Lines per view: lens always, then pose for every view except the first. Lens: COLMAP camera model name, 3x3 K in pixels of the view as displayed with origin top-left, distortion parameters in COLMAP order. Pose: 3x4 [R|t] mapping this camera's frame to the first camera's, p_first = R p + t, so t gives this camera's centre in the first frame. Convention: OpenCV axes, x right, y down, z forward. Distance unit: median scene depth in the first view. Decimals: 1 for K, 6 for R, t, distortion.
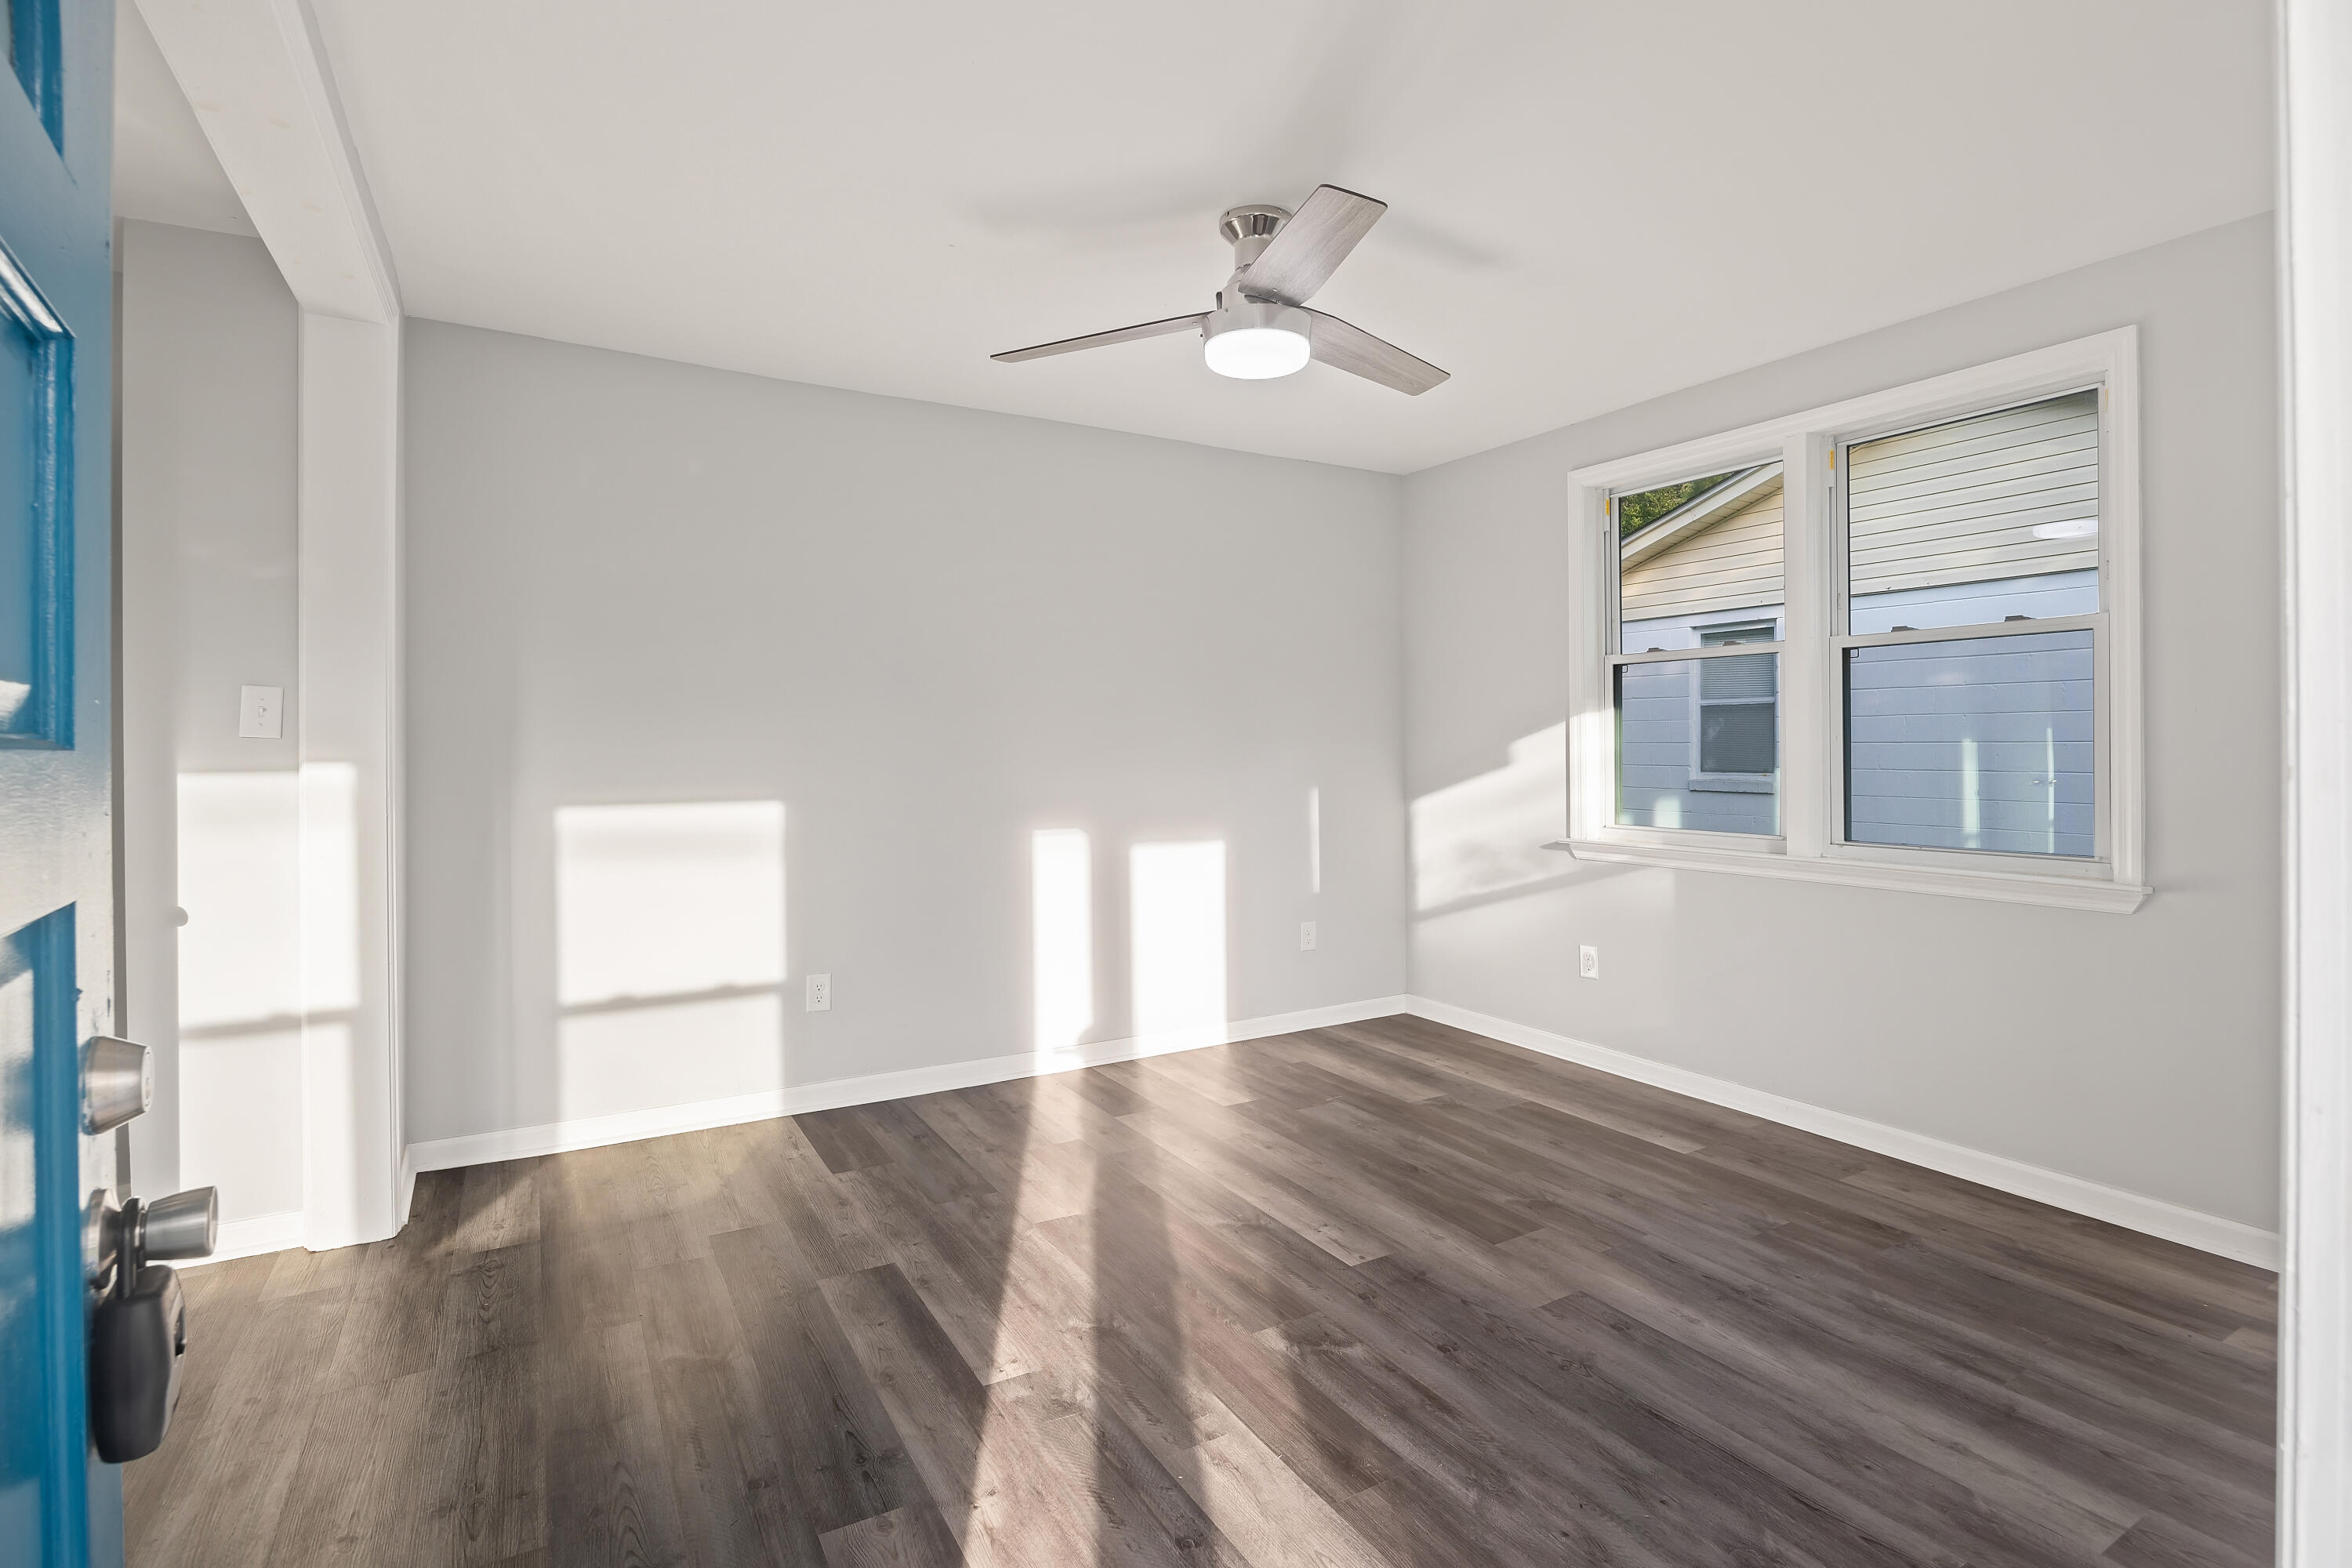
lens RADIAL K [[1115.8, 0, 1174.1], [0, 1115.8, 754.1], [0, 0, 1]] dist [-0.016820, 0.000155]
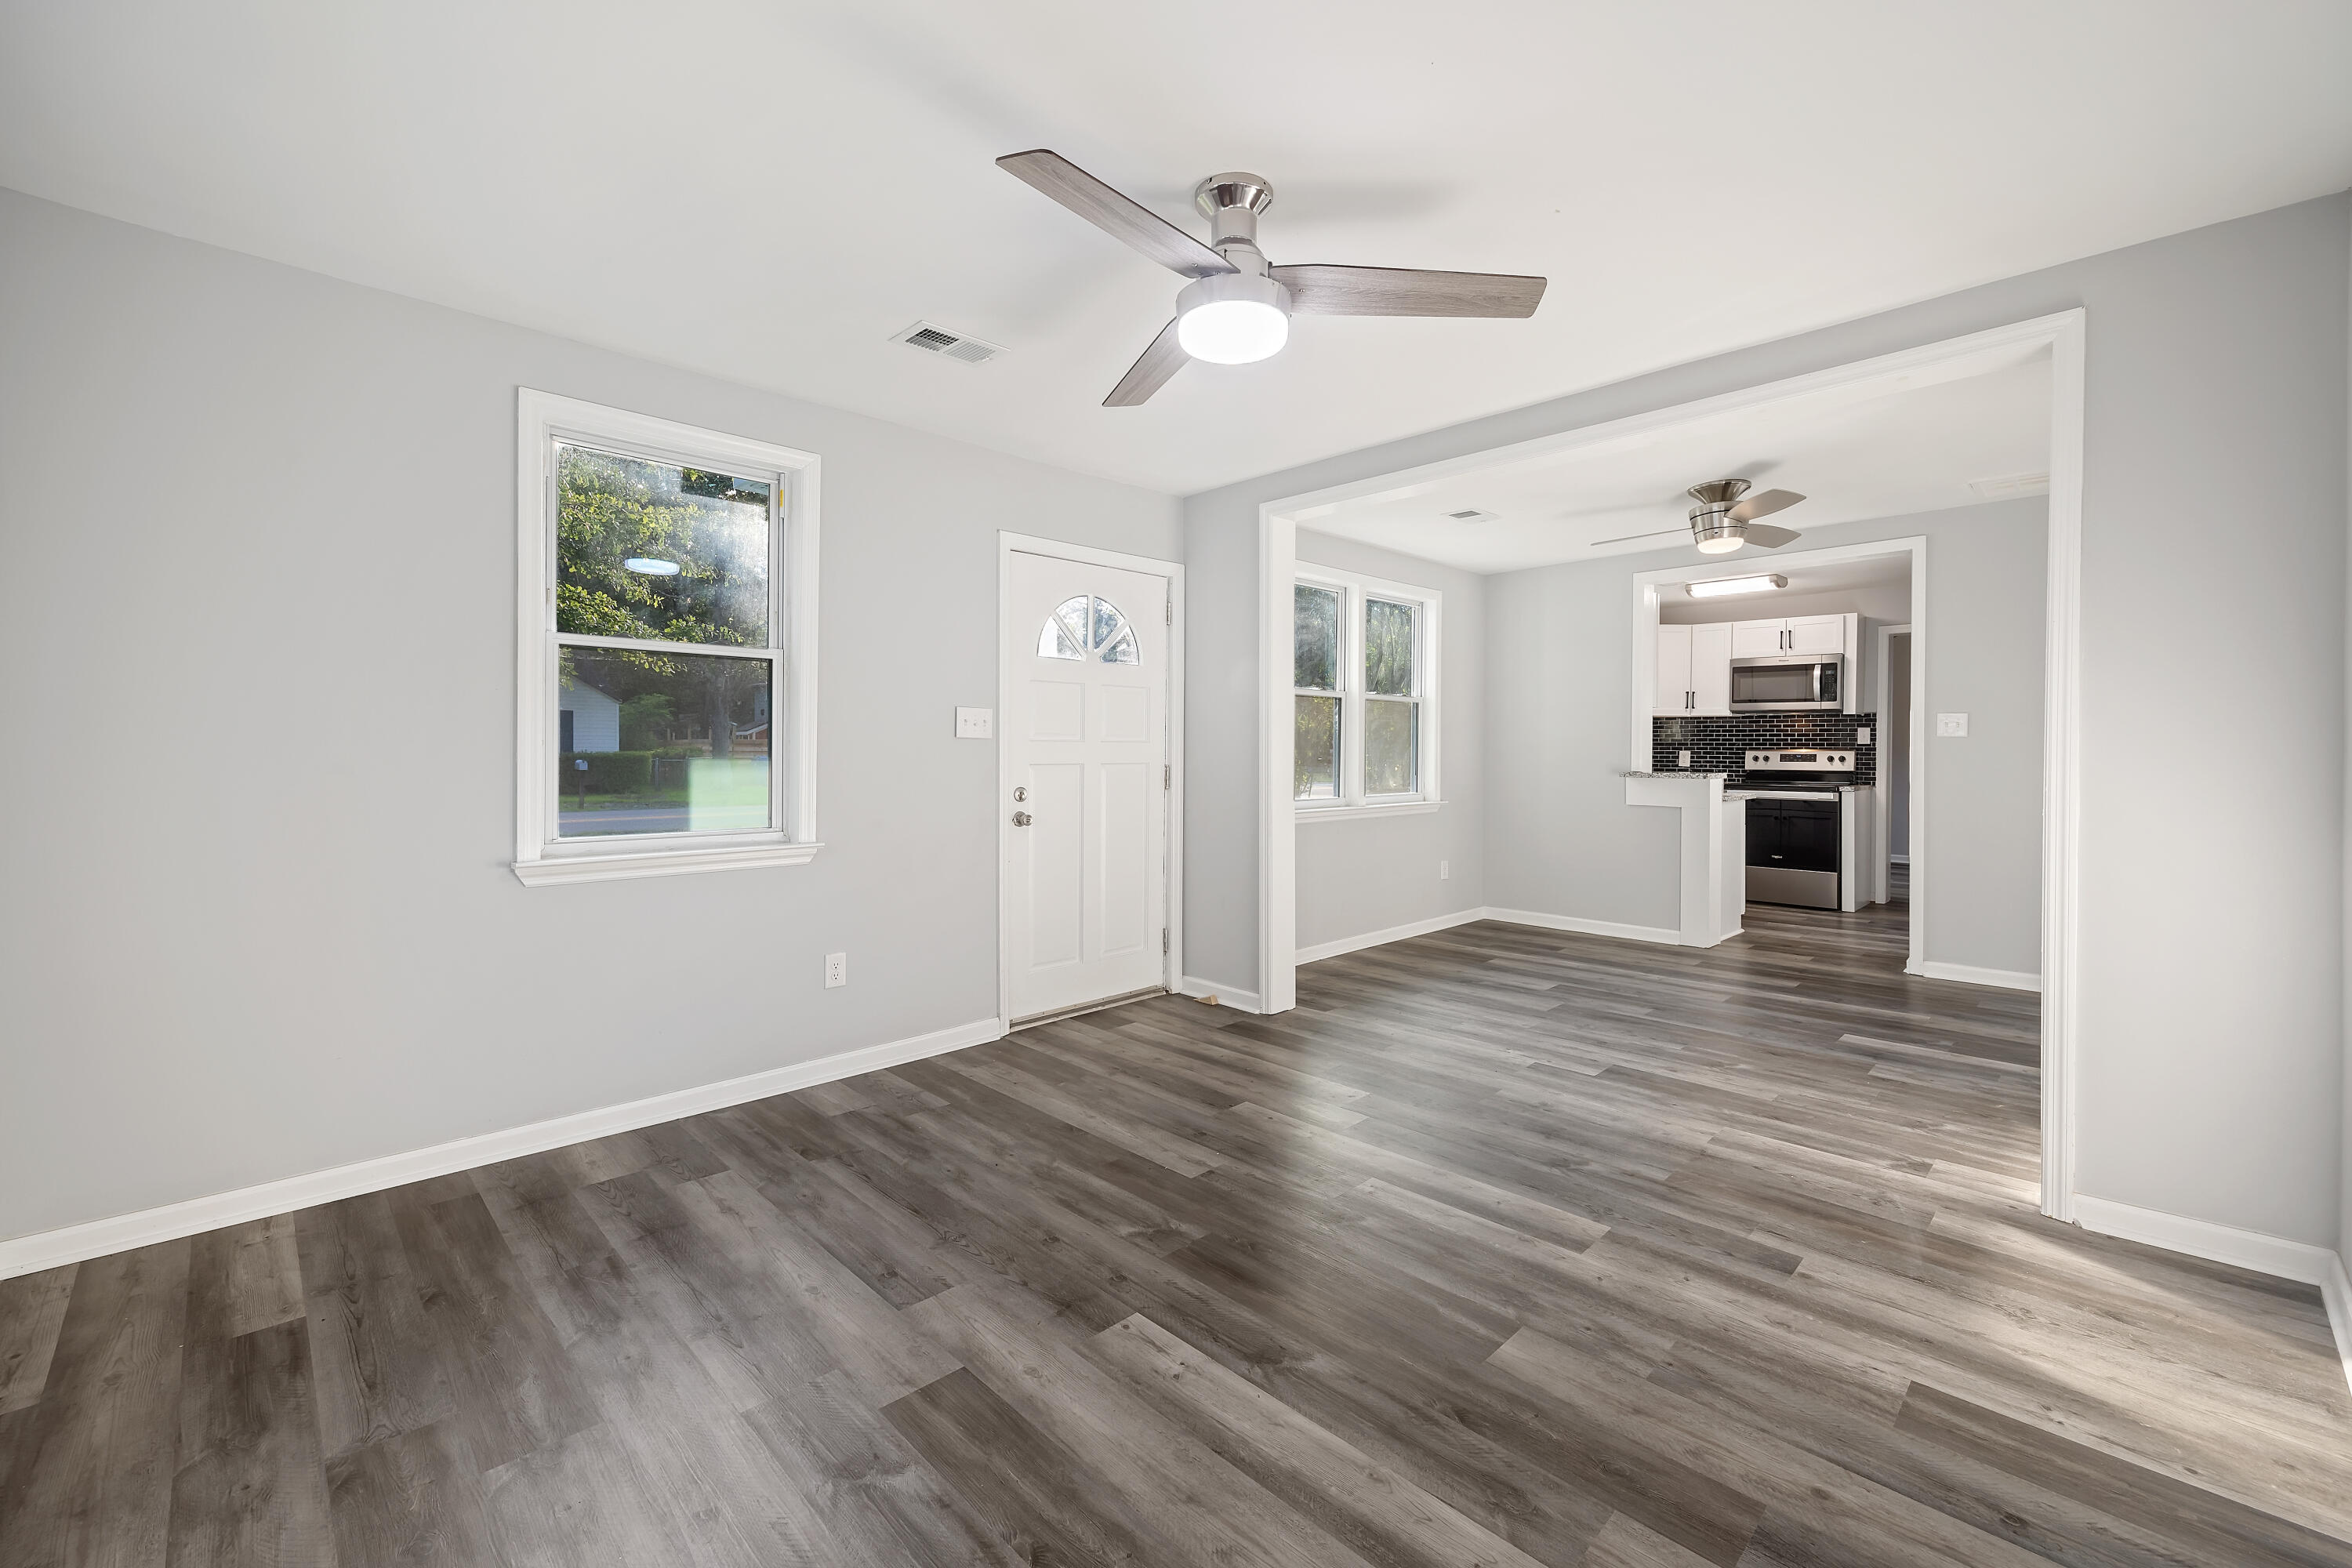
lens RADIAL K [[956.4, 0, 1184.0], [0, 956.4, 753.3], [0, 0, 1]] dist [-0.003161, 0.000229]
pose [[-0.966630, 0.003573, -0.256152, 0.309109], [0.001044, 0.999949, 0.010007, -0.005593], [0.256175, 0.009405, -0.966585, 1.697038]]
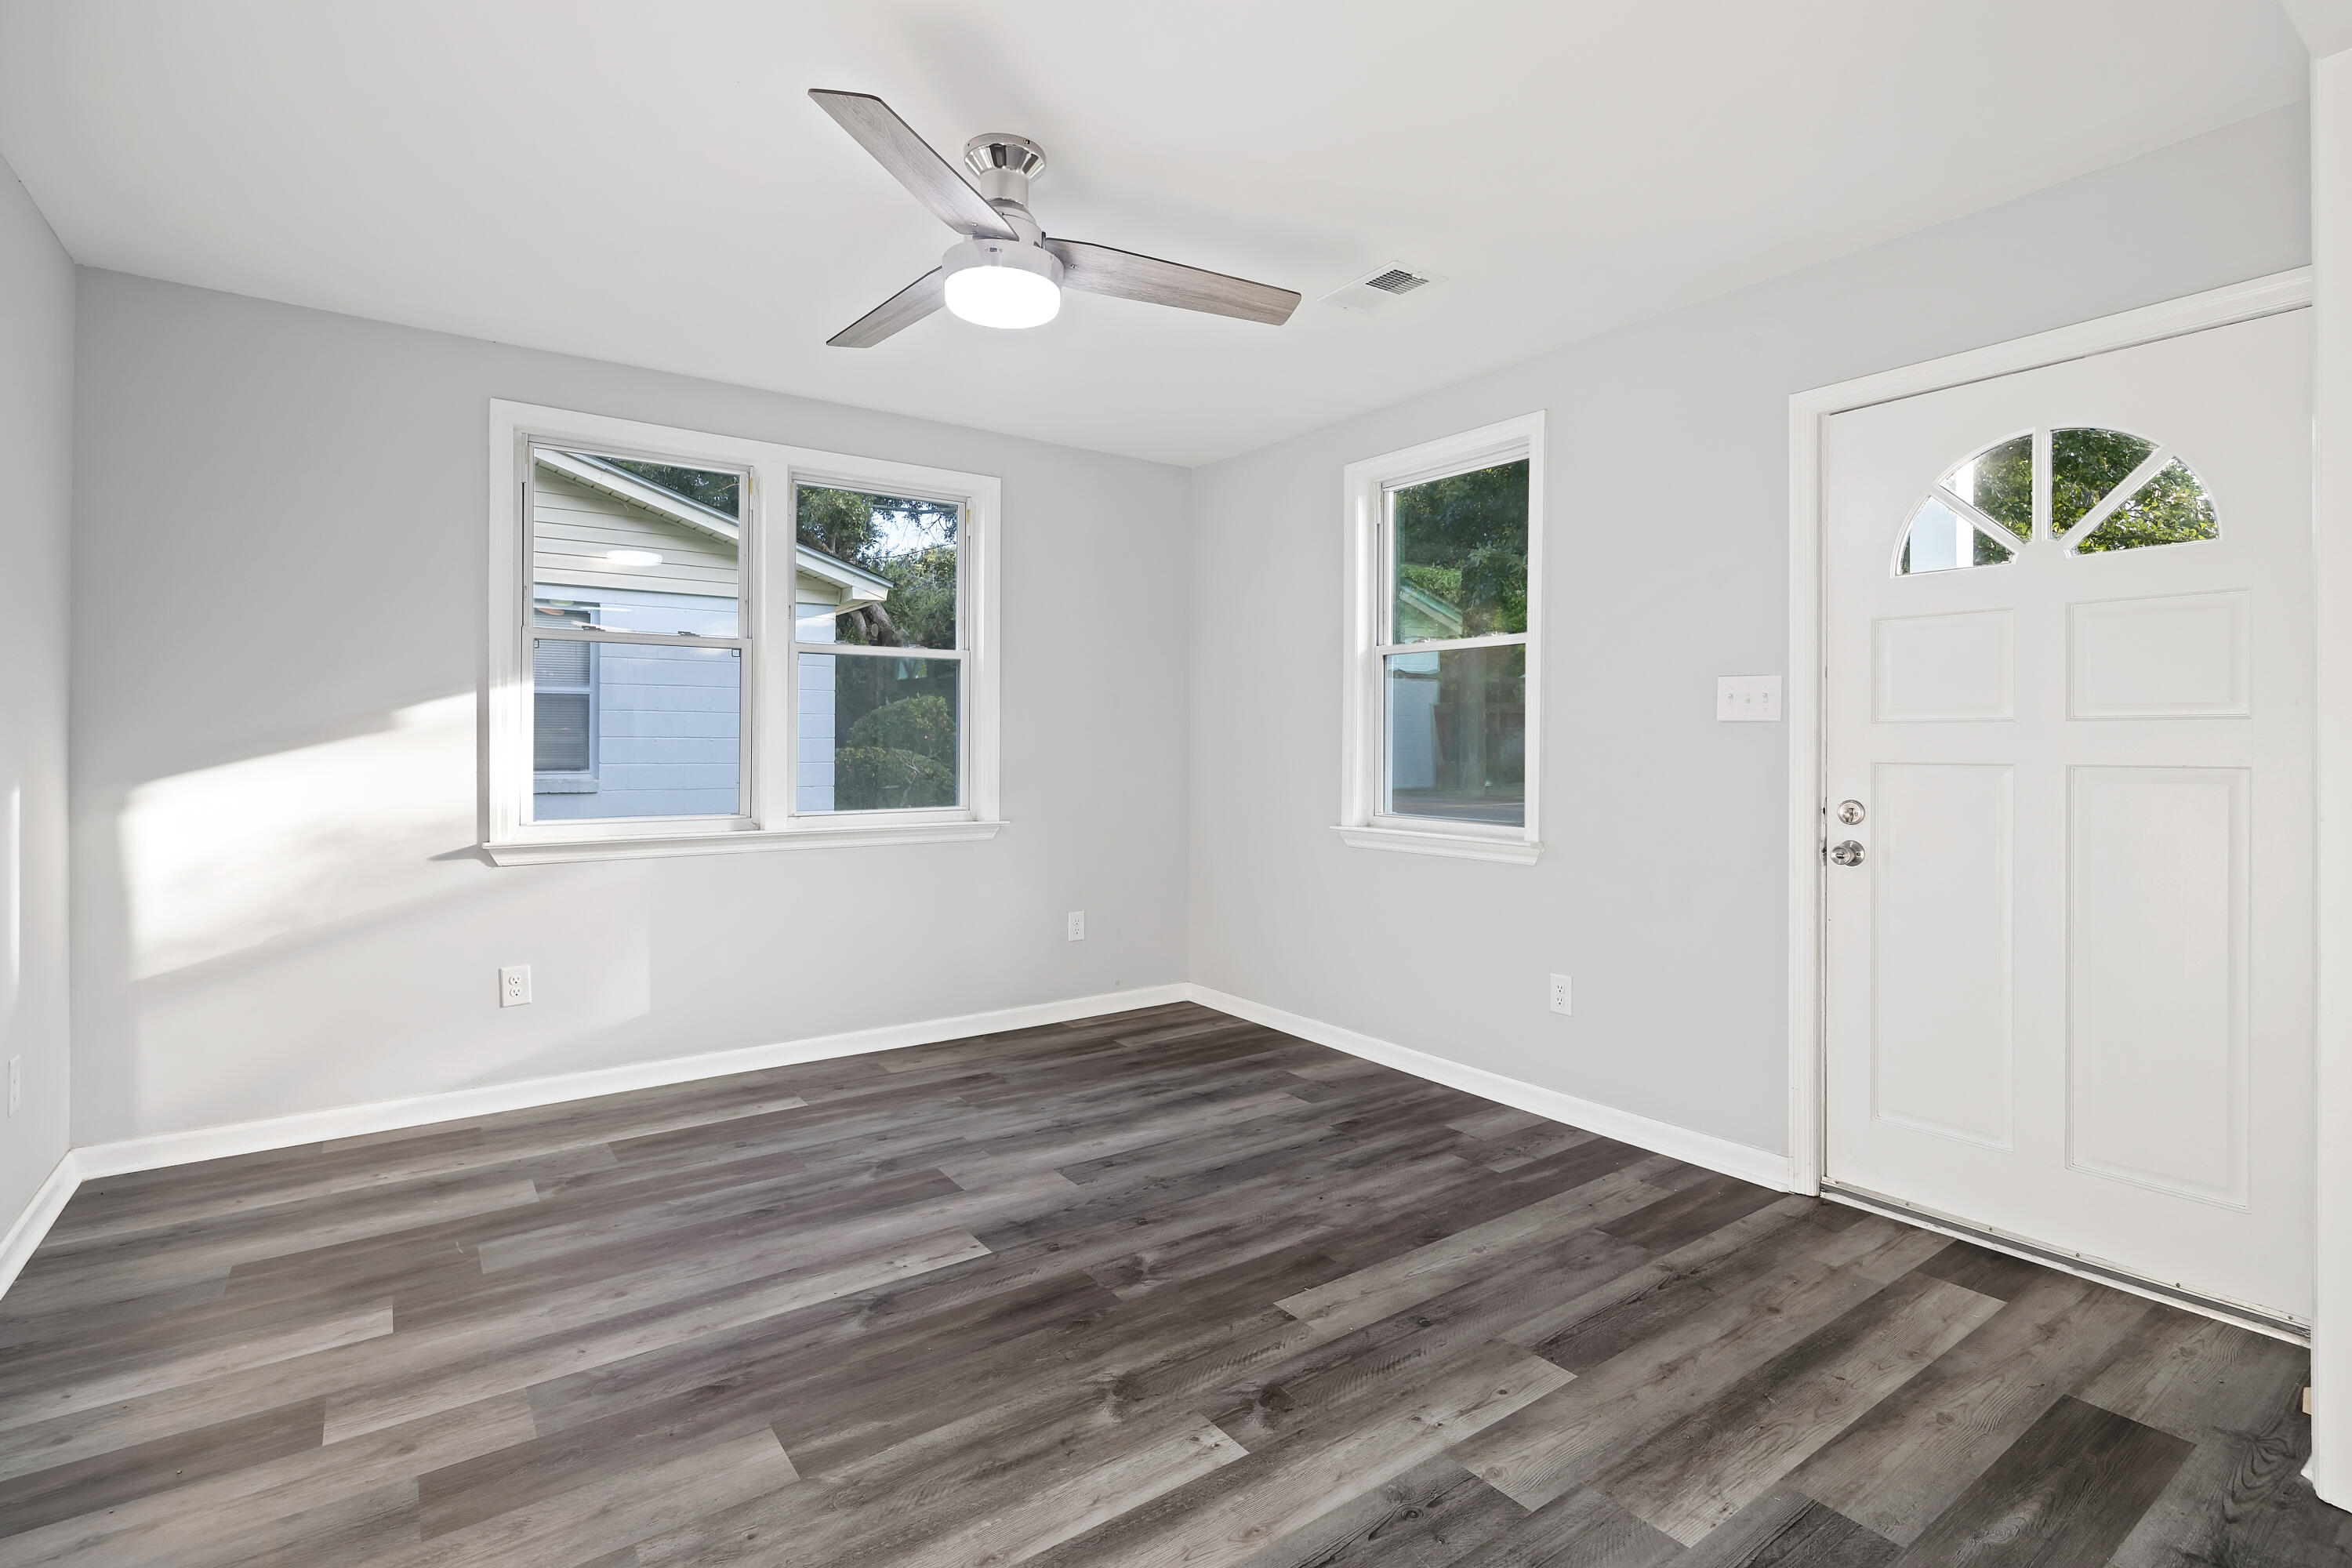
lens RADIAL K [[1118.0, 0, 1194.1], [0, 1118.0, 742.8], [0, 0, 1]] dist [-0.002356, -0.000457]
pose [[-0.109105, 0.007599, 0.994001, -0.816761], [0.004242, 0.999965, -0.007179, 0.016005], [-0.994021, 0.003433, -0.109134, 0.893197]]
